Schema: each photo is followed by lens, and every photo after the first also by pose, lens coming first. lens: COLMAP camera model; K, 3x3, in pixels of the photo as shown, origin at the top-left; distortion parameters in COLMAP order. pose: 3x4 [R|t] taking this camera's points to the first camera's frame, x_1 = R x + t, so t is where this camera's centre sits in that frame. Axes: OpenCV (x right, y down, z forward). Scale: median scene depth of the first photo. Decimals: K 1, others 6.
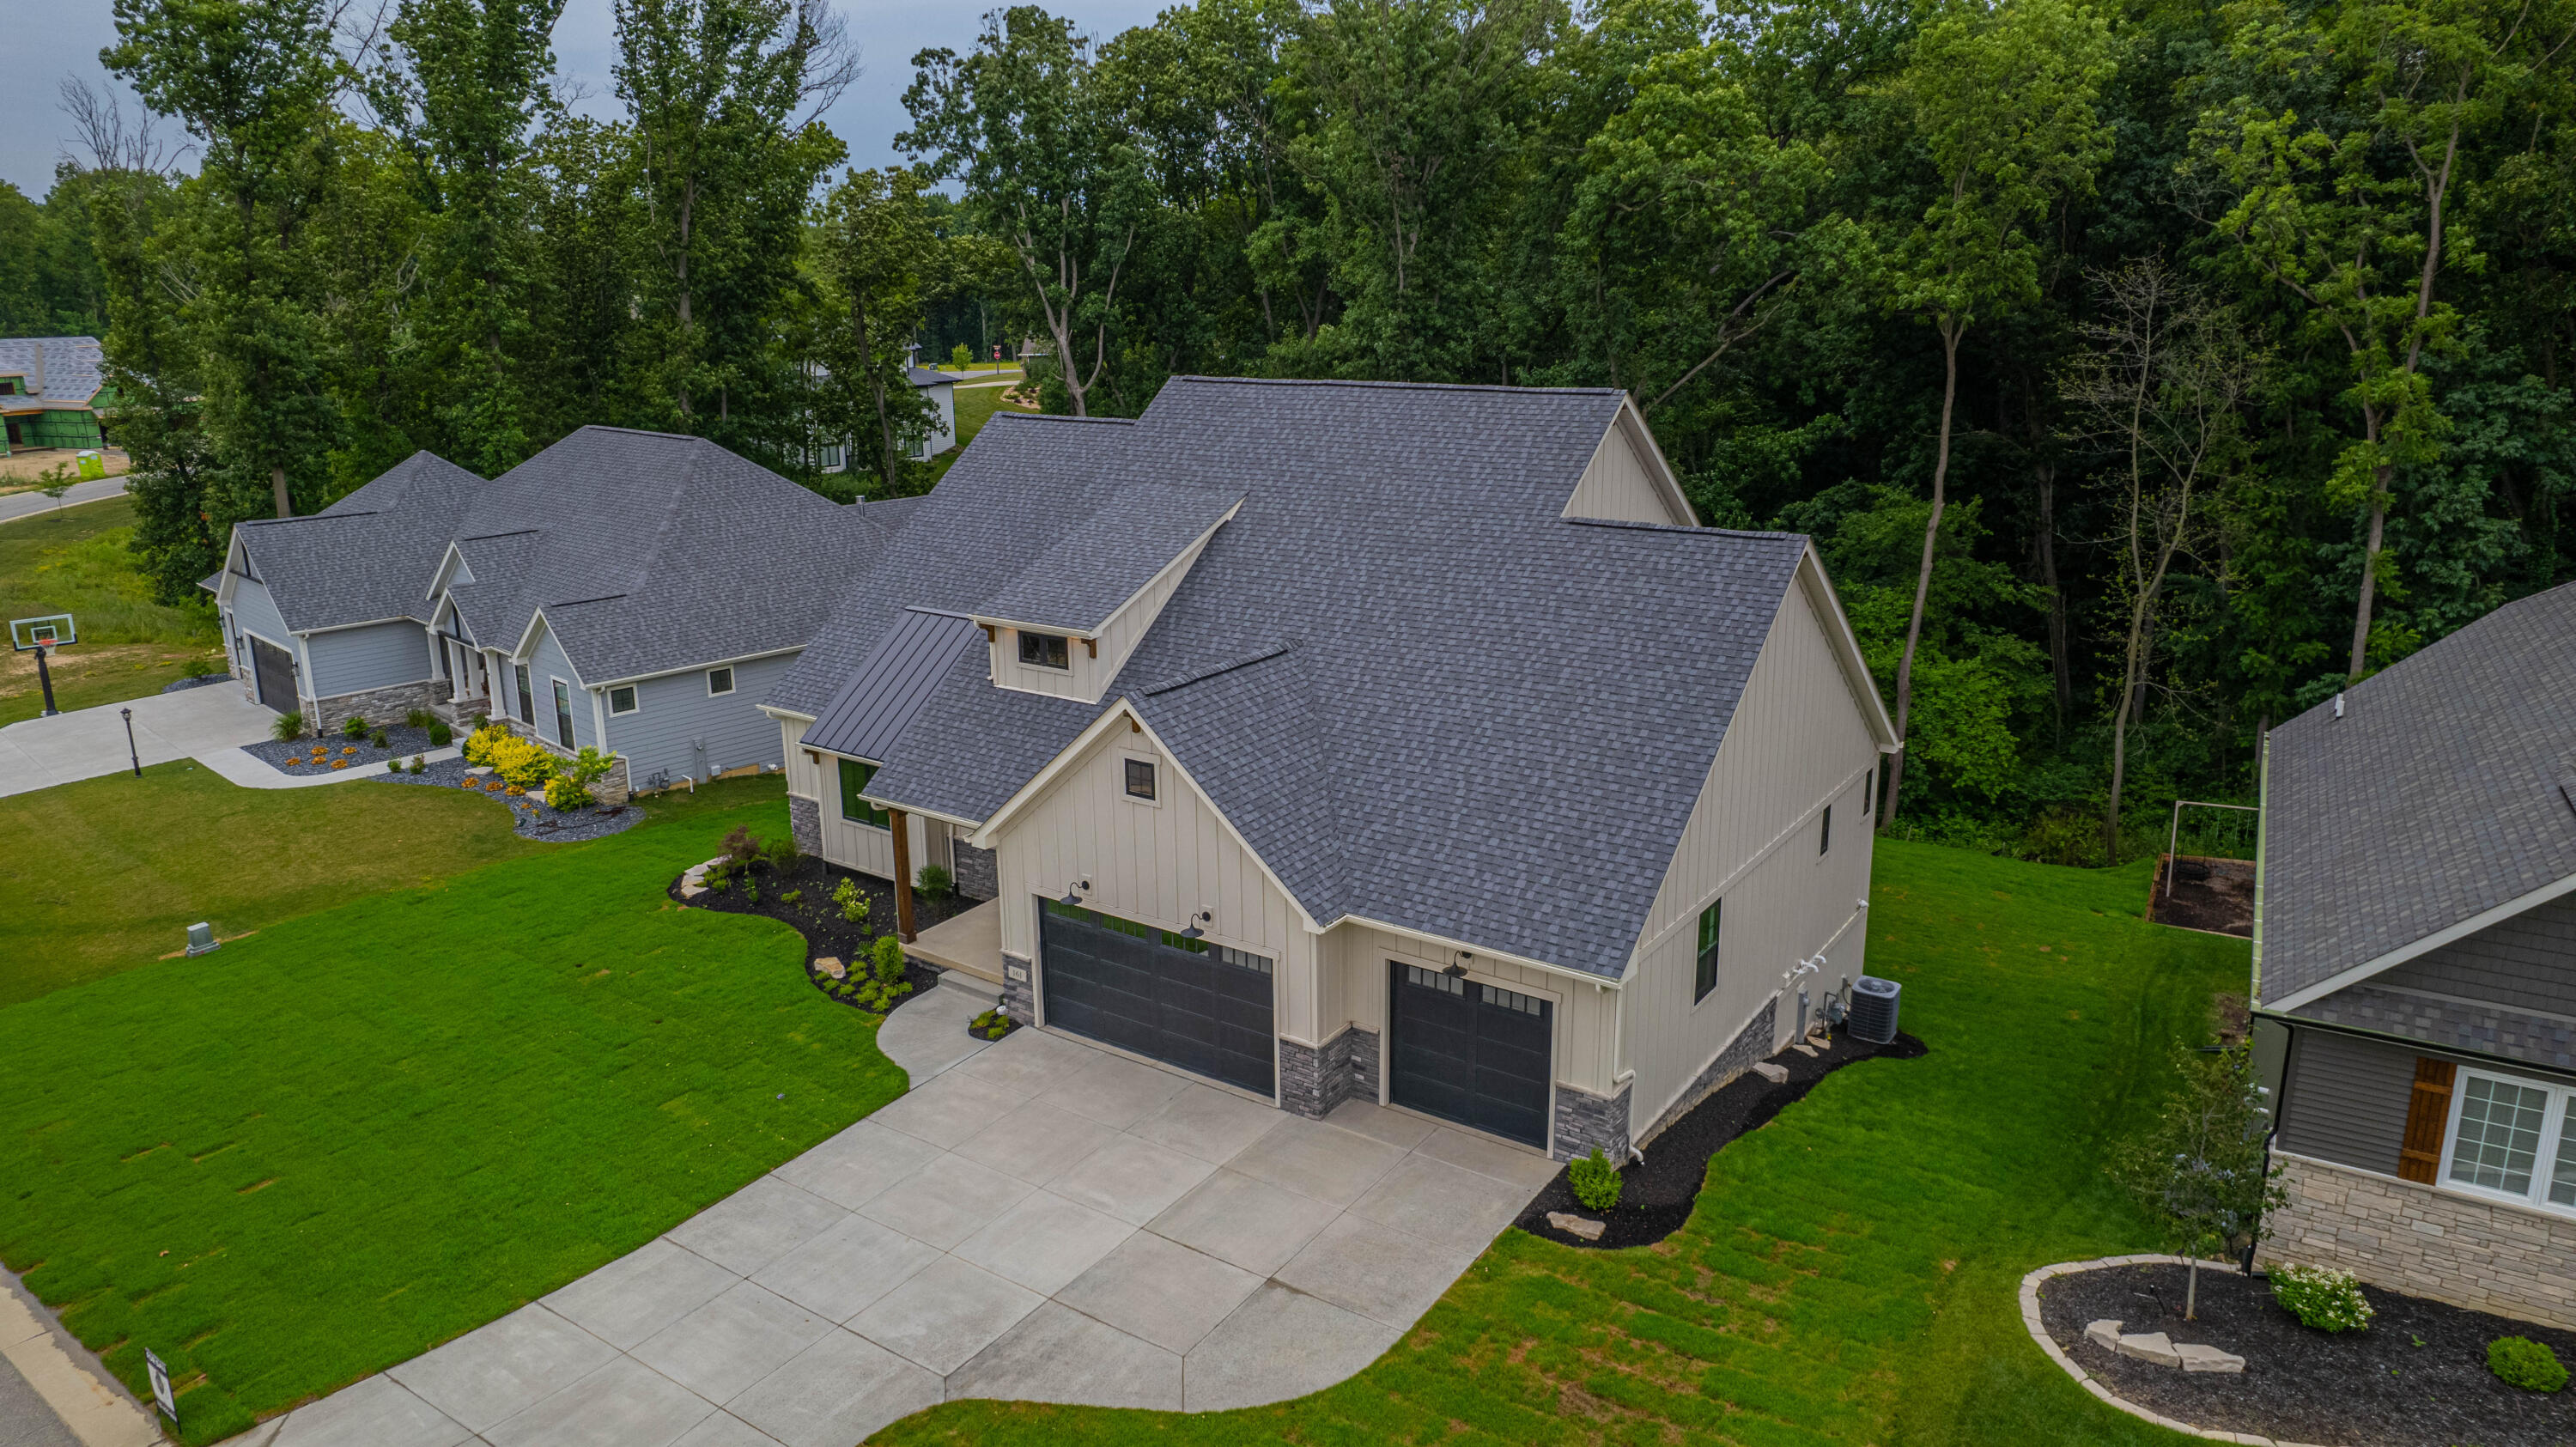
lens RADIAL K [[1642.2, 0, 1287.1], [0, 1642.2, 707.8], [0, 0, 1]] dist [-0.073800, 0.057552]
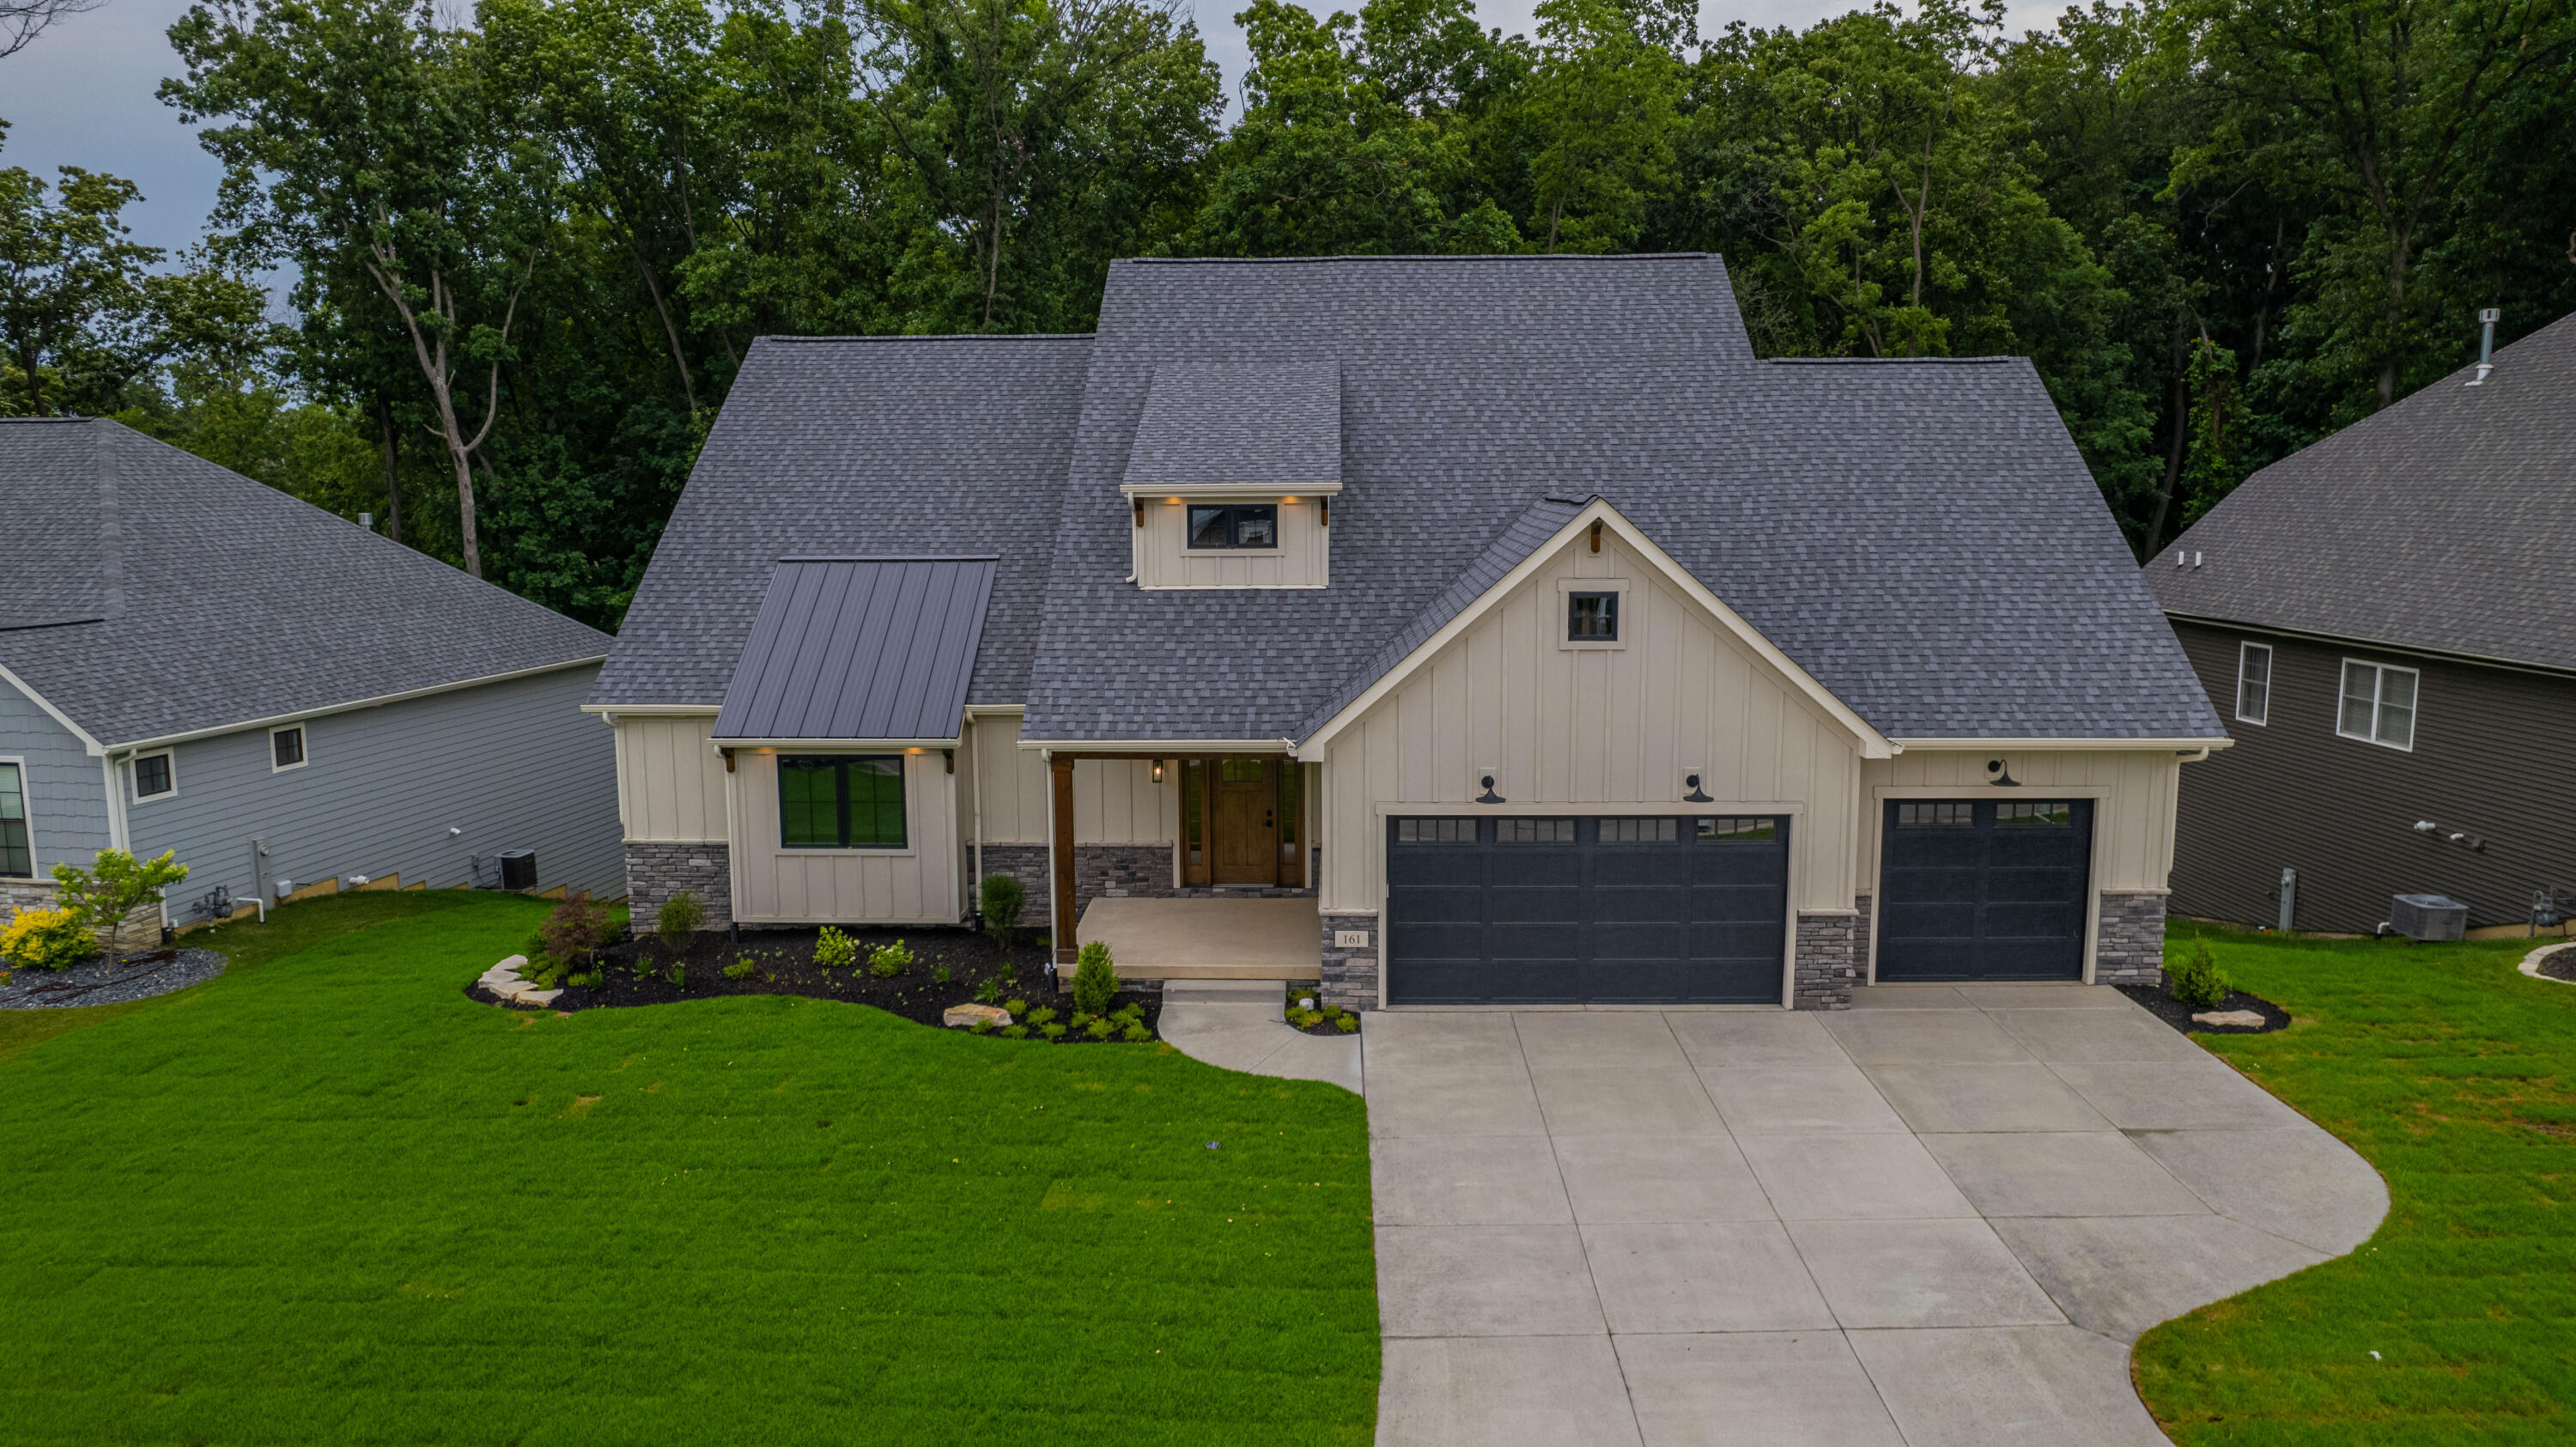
lens RADIAL K [[1642.2, 0, 1287.1], [0, 1642.2, 707.8], [0, 0, 1]] dist [-0.073800, 0.057552]
pose [[0.834968, -0.069692, 0.545868, -0.572849], [0.136497, 0.987178, -0.082753, 0.117996], [-0.533102, 0.143606, 0.833775, 0.400099]]
